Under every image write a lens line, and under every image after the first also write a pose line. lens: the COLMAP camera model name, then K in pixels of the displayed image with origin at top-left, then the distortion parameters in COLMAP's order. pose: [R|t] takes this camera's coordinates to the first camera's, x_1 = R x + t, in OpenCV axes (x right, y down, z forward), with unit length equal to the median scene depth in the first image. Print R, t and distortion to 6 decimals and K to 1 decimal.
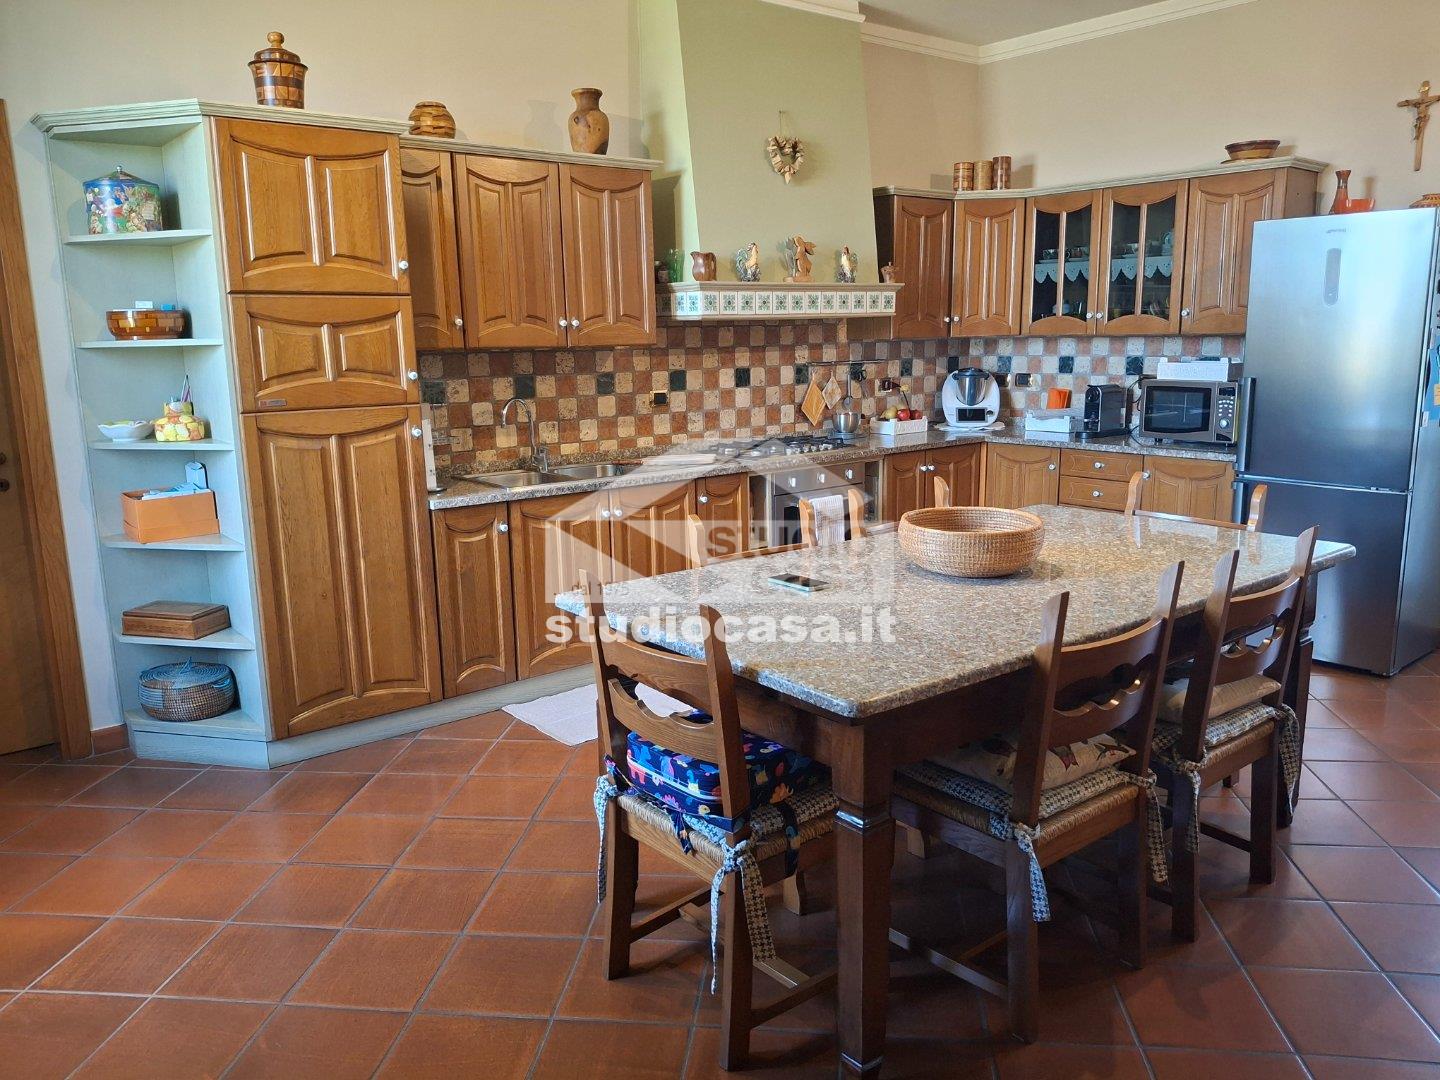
lens RADIAL K [[1066.0, 0, 729.1], [0, 1066.0, 540.7], [0, 0, 1]] dist [0.076984, -0.138956]
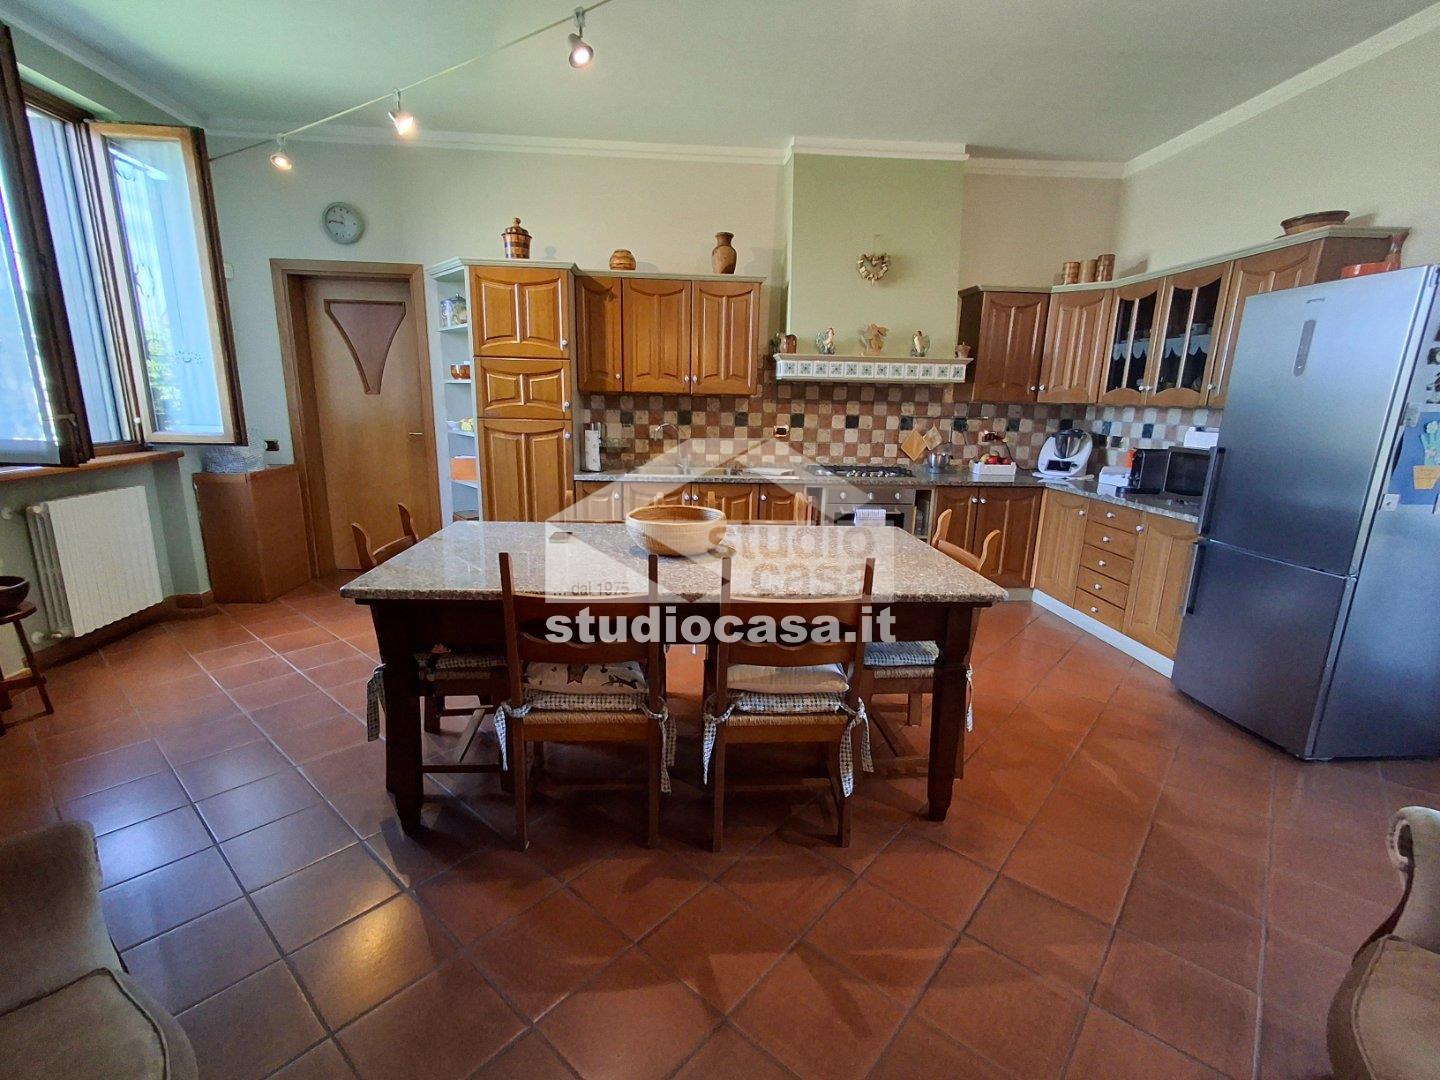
lens RADIAL K [[661.4, 0, 715.1], [0, 661.4, 547.7], [0, 0, 1]] dist [-0.000973, 0.006774]
pose [[0.817157, 0.165231, -0.552226, 0.440909], [-0.147142, 0.986089, 0.077313, -0.030345], [0.557319, 0.018079, 0.830102, 0.174183]]
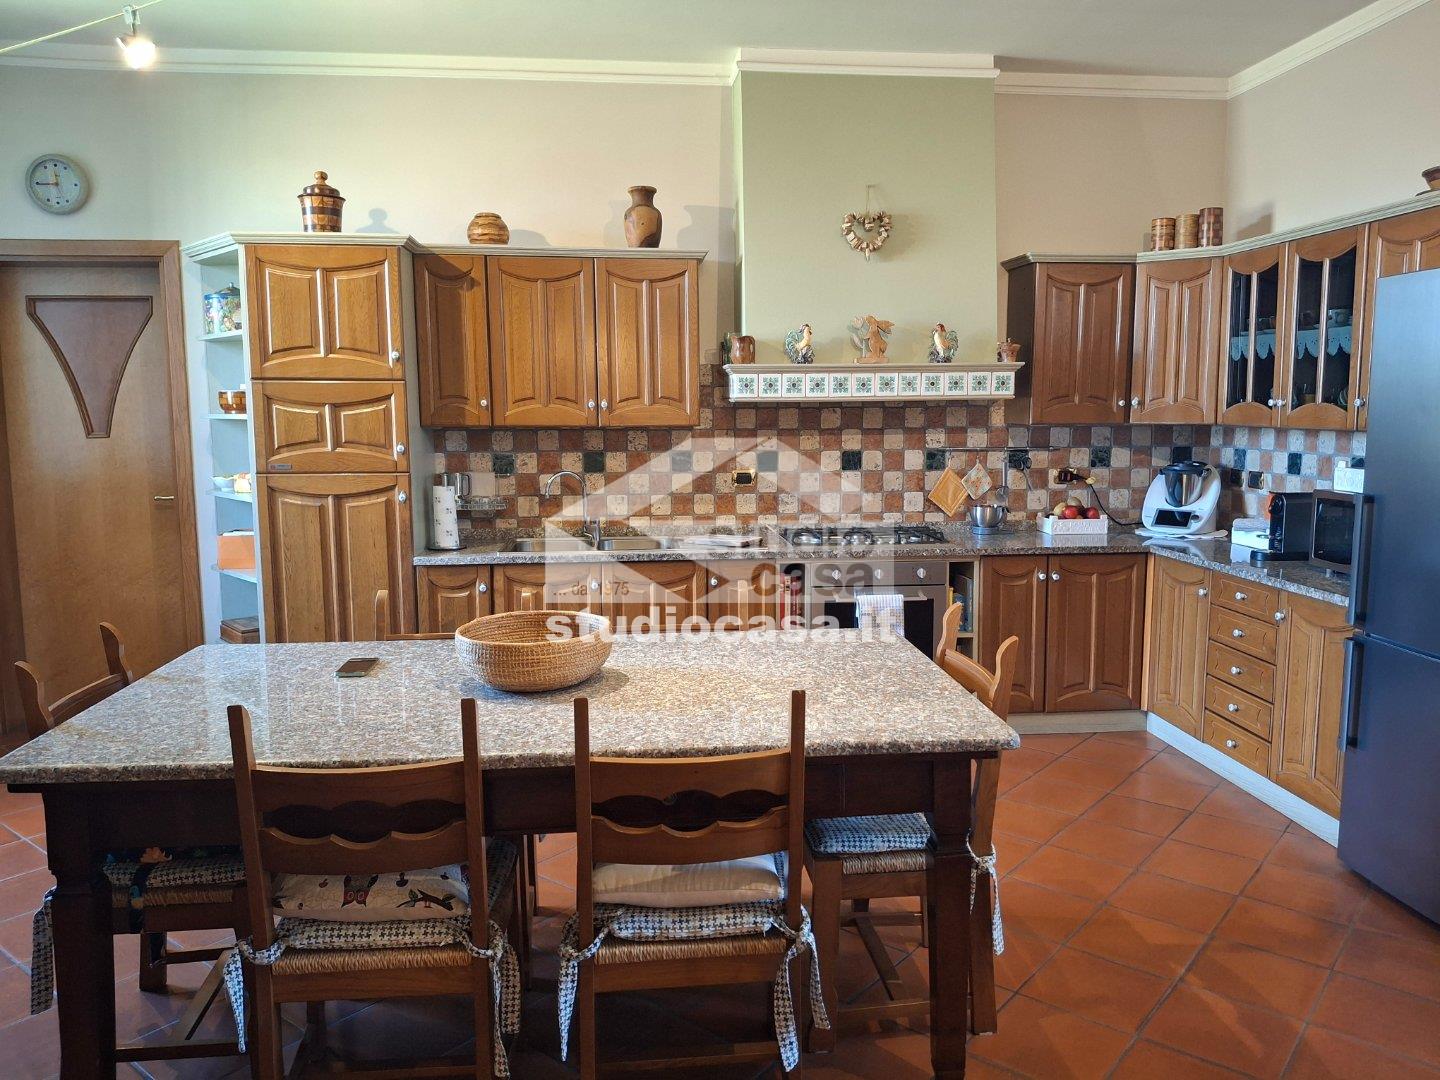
lens RADIAL K [[1066.0, 0, 737.6], [0, 1066.0, 533.6], [0, 0, 1]] dist [0.076984, -0.138956]
pose [[0.840863, 0.081240, -0.535116, 0.501352], [-0.116503, 0.992663, -0.032365, -0.053122], [0.528560, 0.089557, 0.844158, 0.175398]]
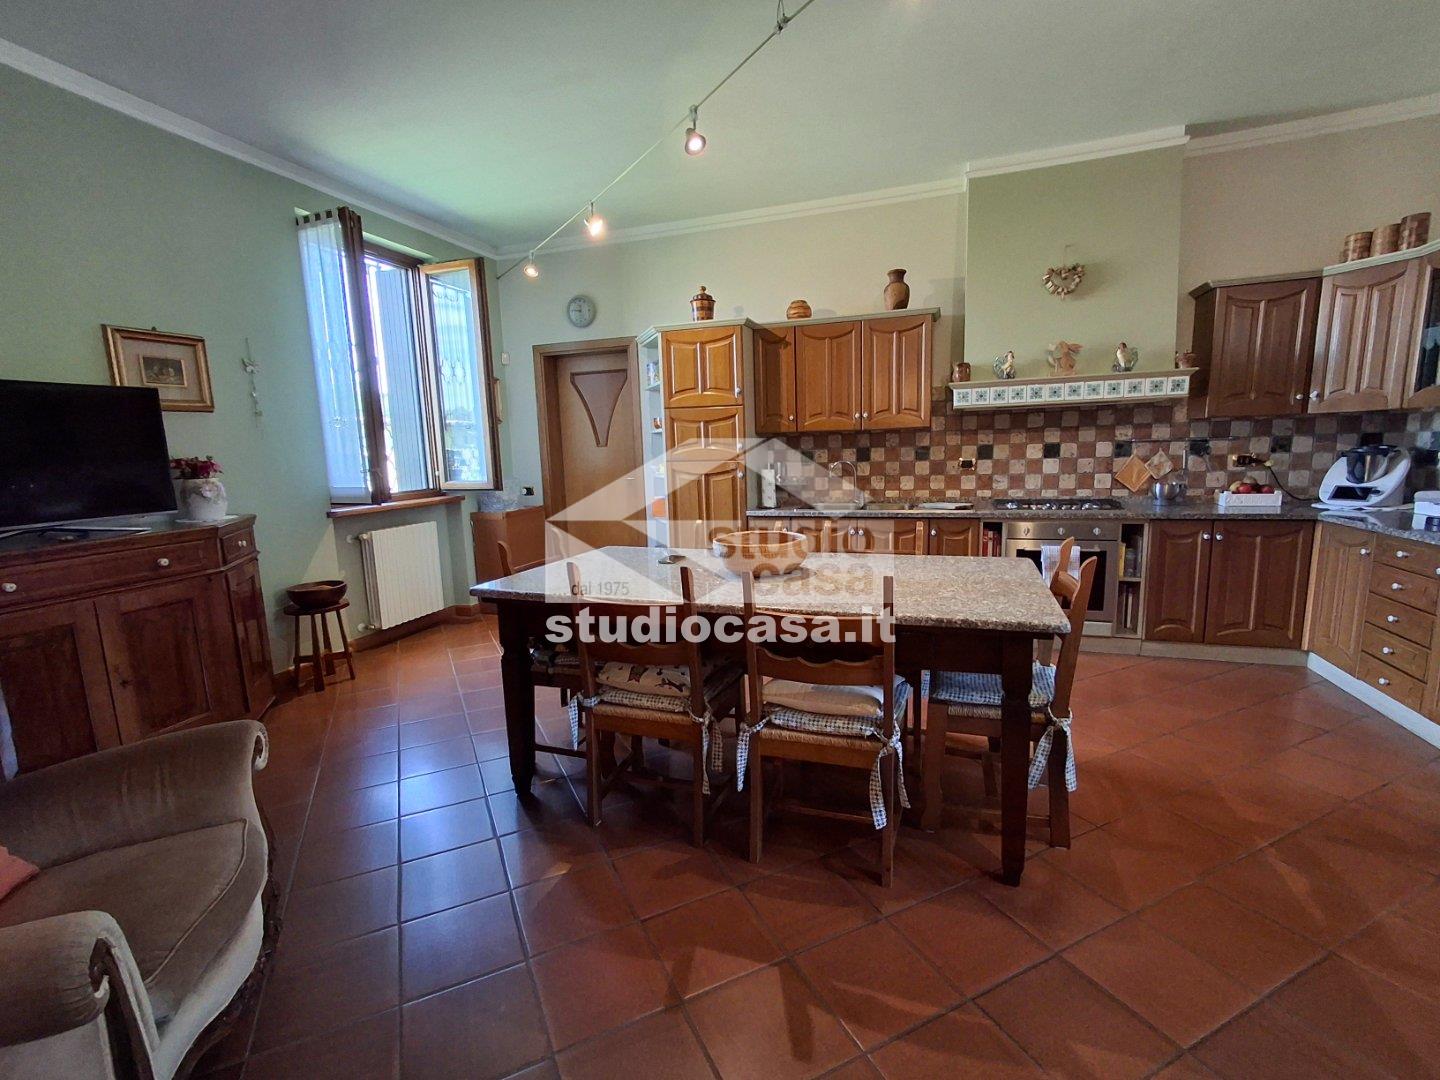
lens RADIAL K [[661.4, 0, 715.1], [0, 661.4, 549.3], [0, 0, 1]] dist [-0.000973, 0.006774]
pose [[0.523003, 0.134548, -0.841644, 0.566603], [-0.143131, 0.987303, 0.068891, -0.034837], [0.840227, 0.084435, 0.535620, 0.261587]]
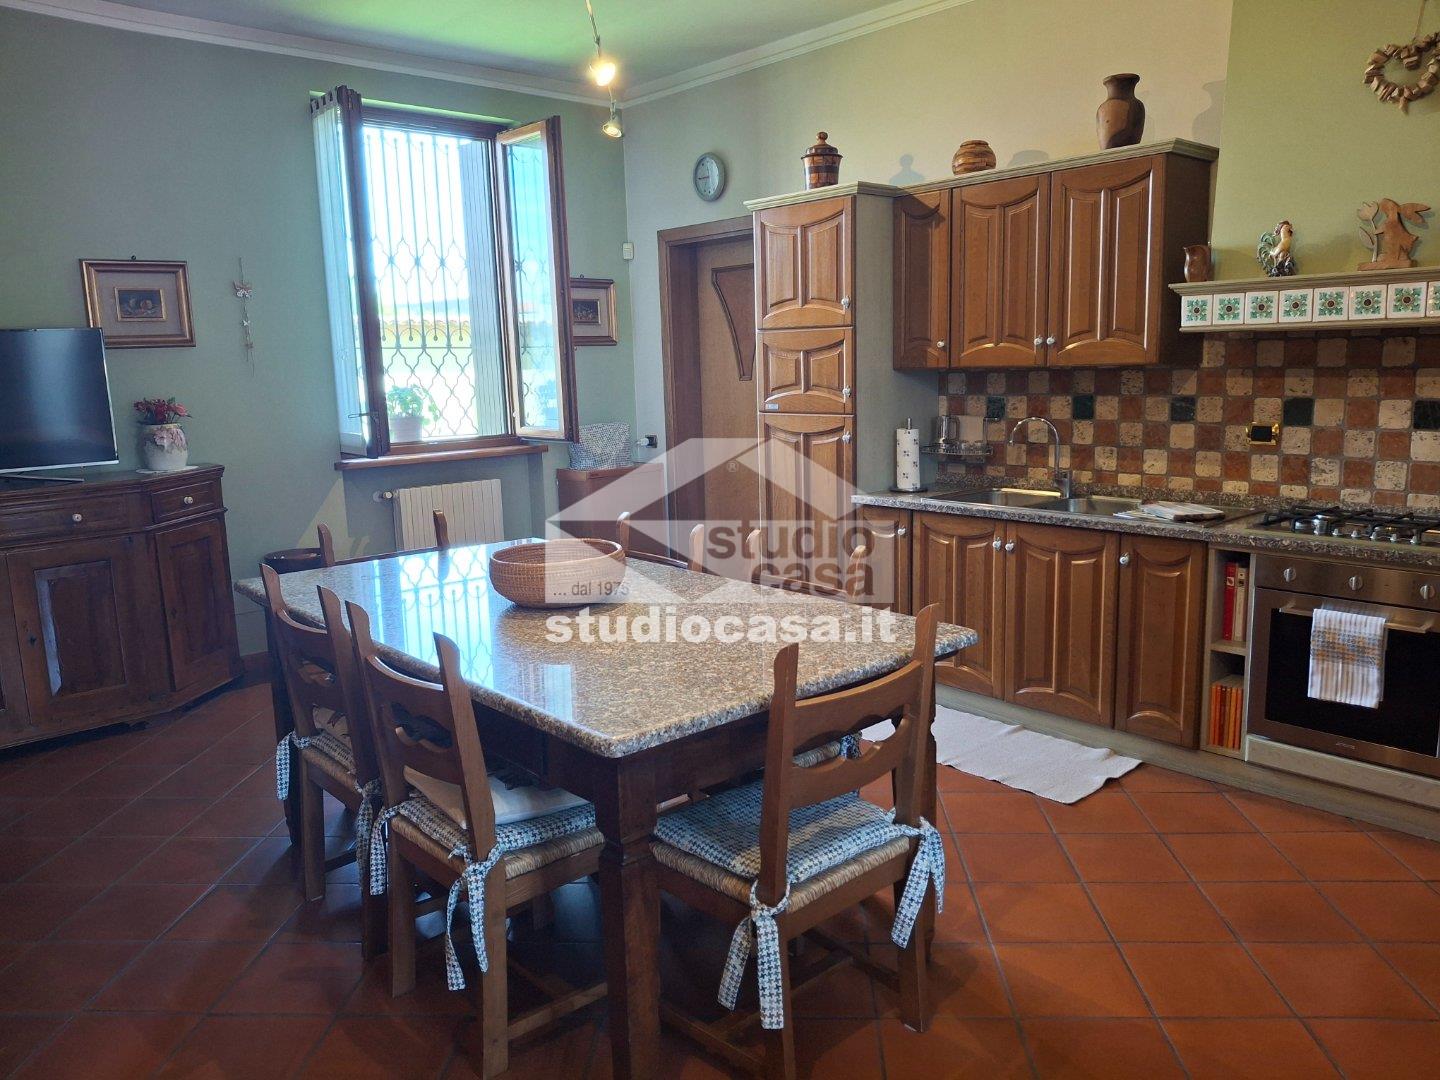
lens RADIAL K [[1066.0, 0, 725.5], [0, 1066.0, 542.8], [0, 0, 1]] dist [0.076984, -0.138956]
pose [[0.052237, 0.185555, -0.981244, 0.723864], [-0.167386, 0.970312, 0.174577, -0.137698], [0.984507, 0.155127, 0.081746, 0.623252]]
